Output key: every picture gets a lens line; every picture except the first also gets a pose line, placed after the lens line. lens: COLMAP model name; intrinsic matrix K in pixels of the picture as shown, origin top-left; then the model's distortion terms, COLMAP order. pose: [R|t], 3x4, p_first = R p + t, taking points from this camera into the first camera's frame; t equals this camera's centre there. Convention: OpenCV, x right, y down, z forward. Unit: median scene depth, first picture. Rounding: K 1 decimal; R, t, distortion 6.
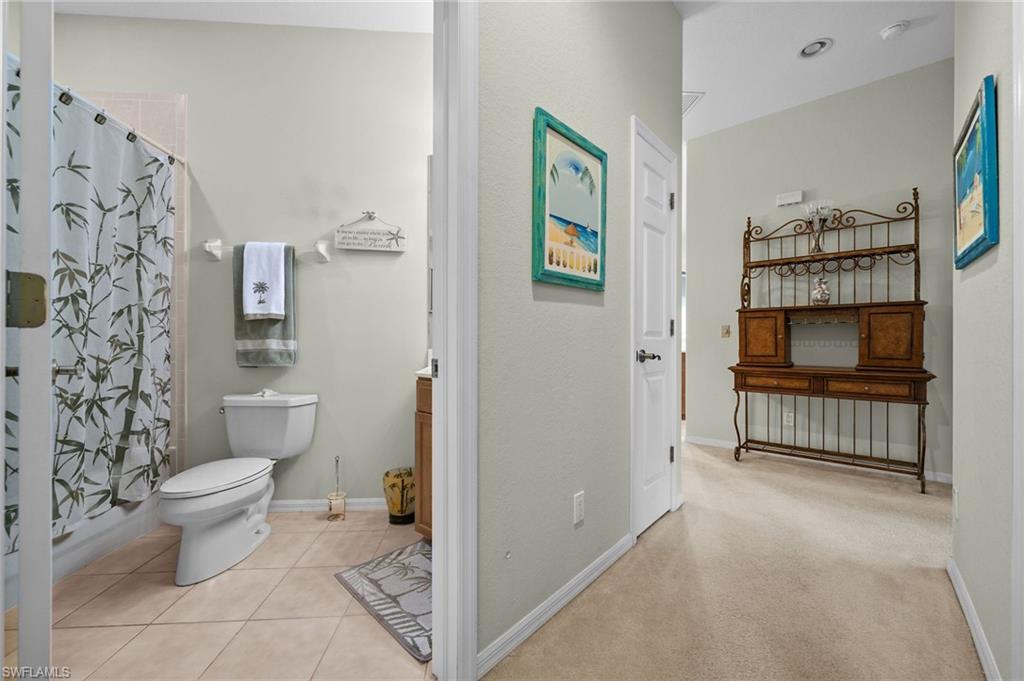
lens RADIAL K [[410.8, 0, 510.8], [0, 410.8, 343.6], [0, 0, 1]] dist [0.001714, 0.000781]
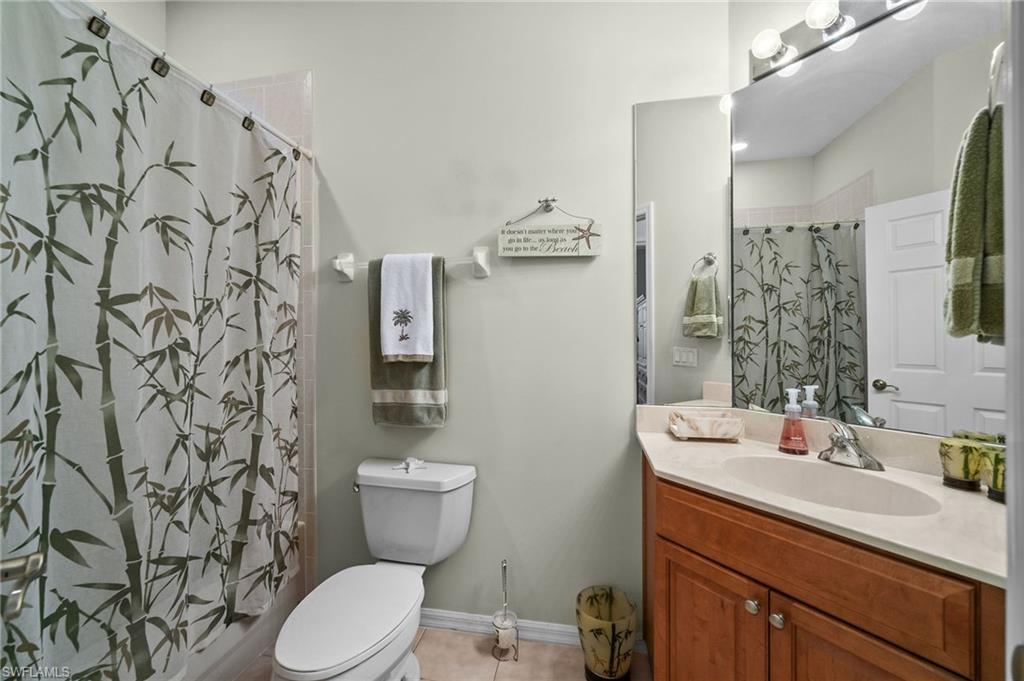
lens RADIAL K [[410.8, 0, 510.8], [0, 410.8, 343.6], [0, 0, 1]] dist [0.001714, 0.000781]
pose [[0.970190, -0.003689, -0.242318, -0.270197], [0.005343, 0.999967, 0.006167, -0.101346], [0.242287, -0.007278, 0.970177, 0.375560]]
